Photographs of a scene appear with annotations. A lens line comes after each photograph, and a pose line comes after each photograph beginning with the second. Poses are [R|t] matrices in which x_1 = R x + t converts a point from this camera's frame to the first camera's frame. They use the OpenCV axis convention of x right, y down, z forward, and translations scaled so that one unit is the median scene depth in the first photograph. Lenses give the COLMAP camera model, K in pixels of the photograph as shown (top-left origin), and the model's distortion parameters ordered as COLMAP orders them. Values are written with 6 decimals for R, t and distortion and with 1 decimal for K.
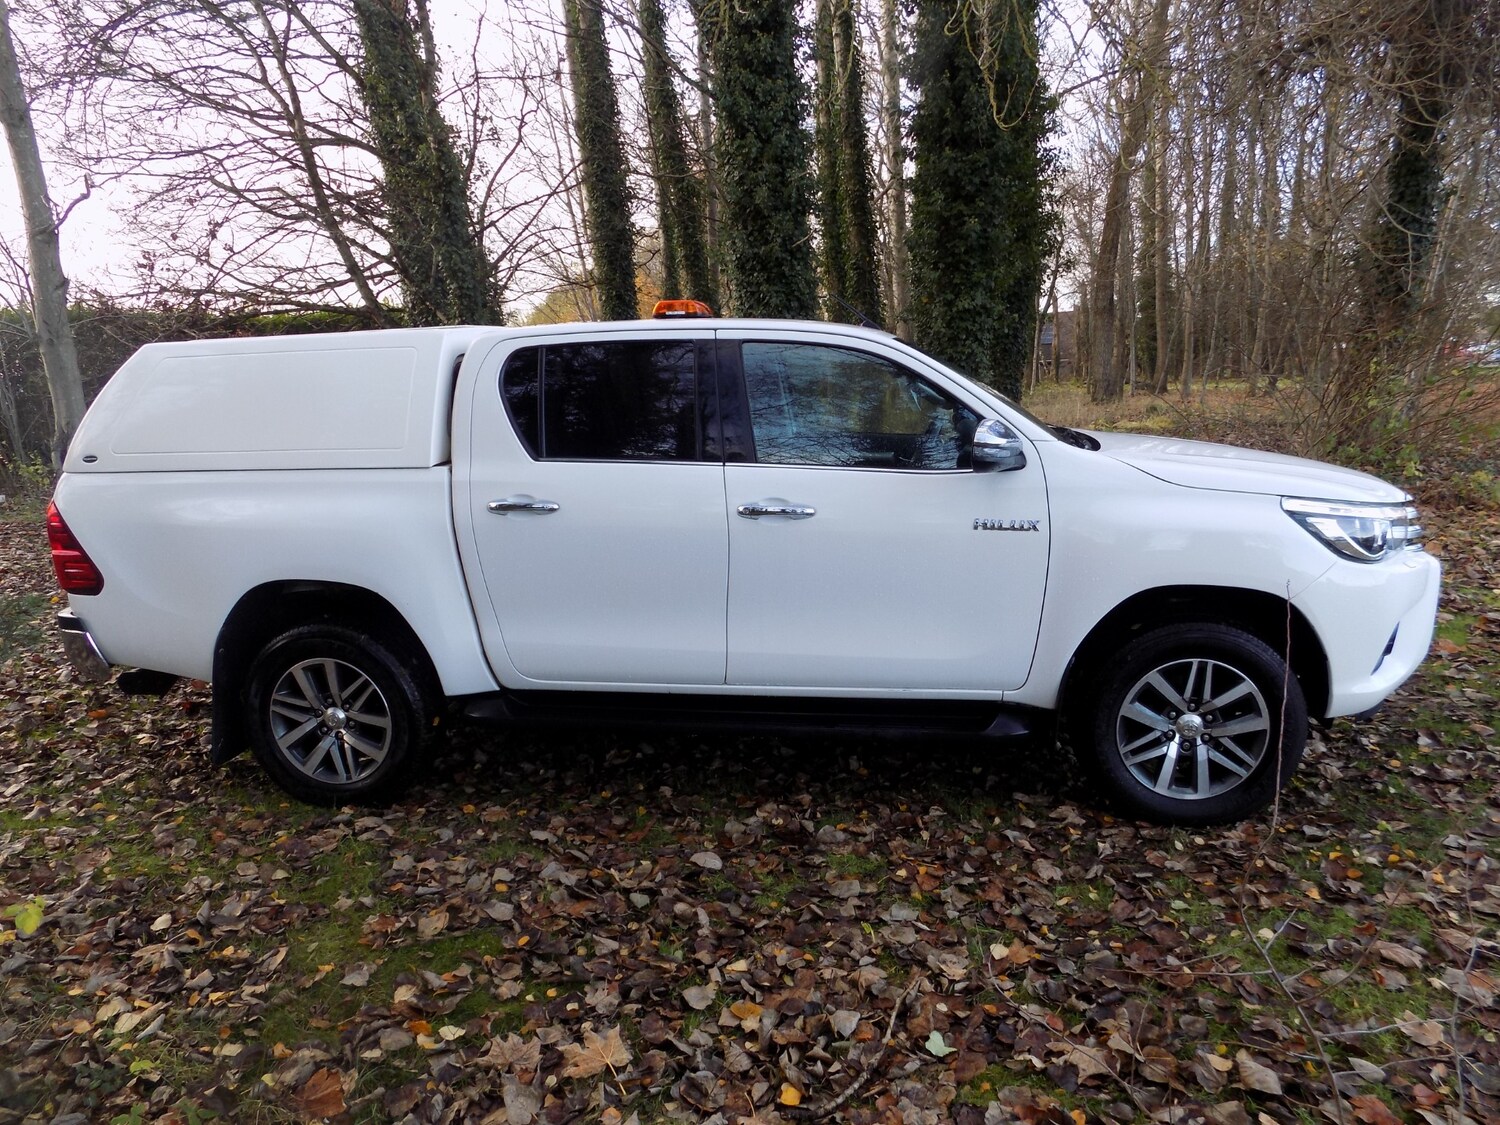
lens RADIAL K [[1021.9, 0, 748.0], [0, 1021.9, 567.3], [0, 0, 1]] dist [-0.070543, 0.076059]
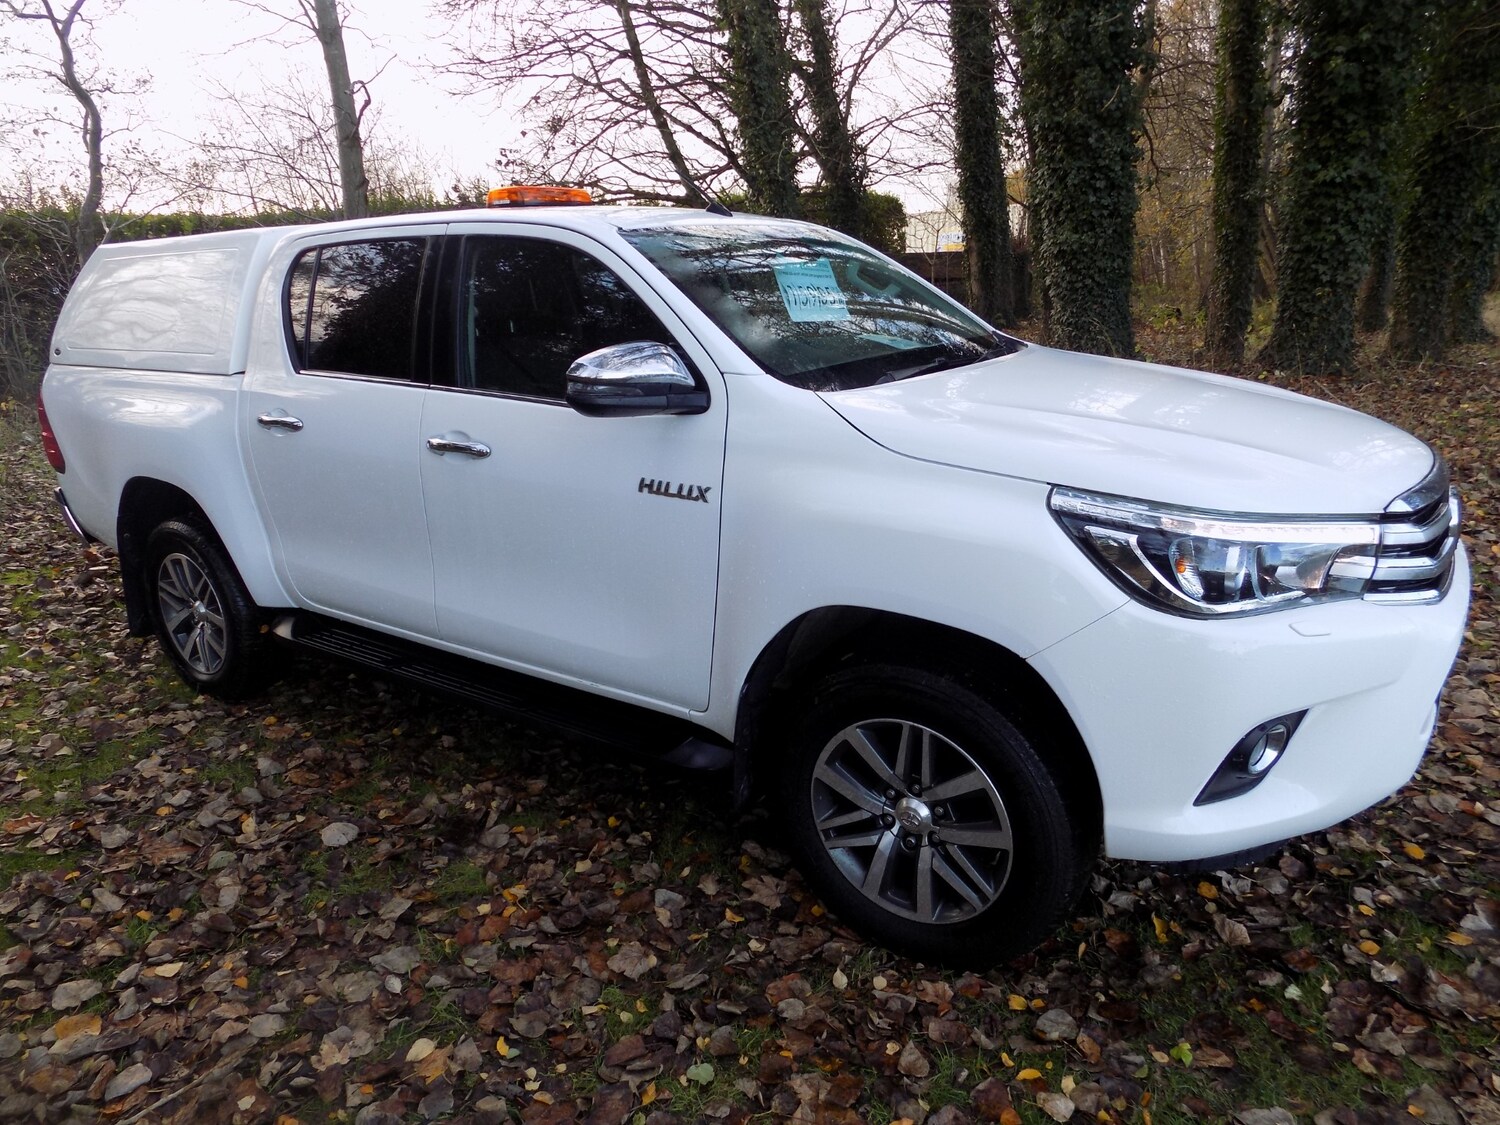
lens RADIAL K [[1009.8, 0, 757.5], [0, 1009.8, 570.8], [0, 0, 1]] dist [-0.075899, 0.070180]
pose [[0.891055, 0.129044, -0.435164, 0.614655], [-0.077933, 0.987993, 0.133402, -0.082453], [0.447154, -0.084955, 0.890413, 0.380140]]
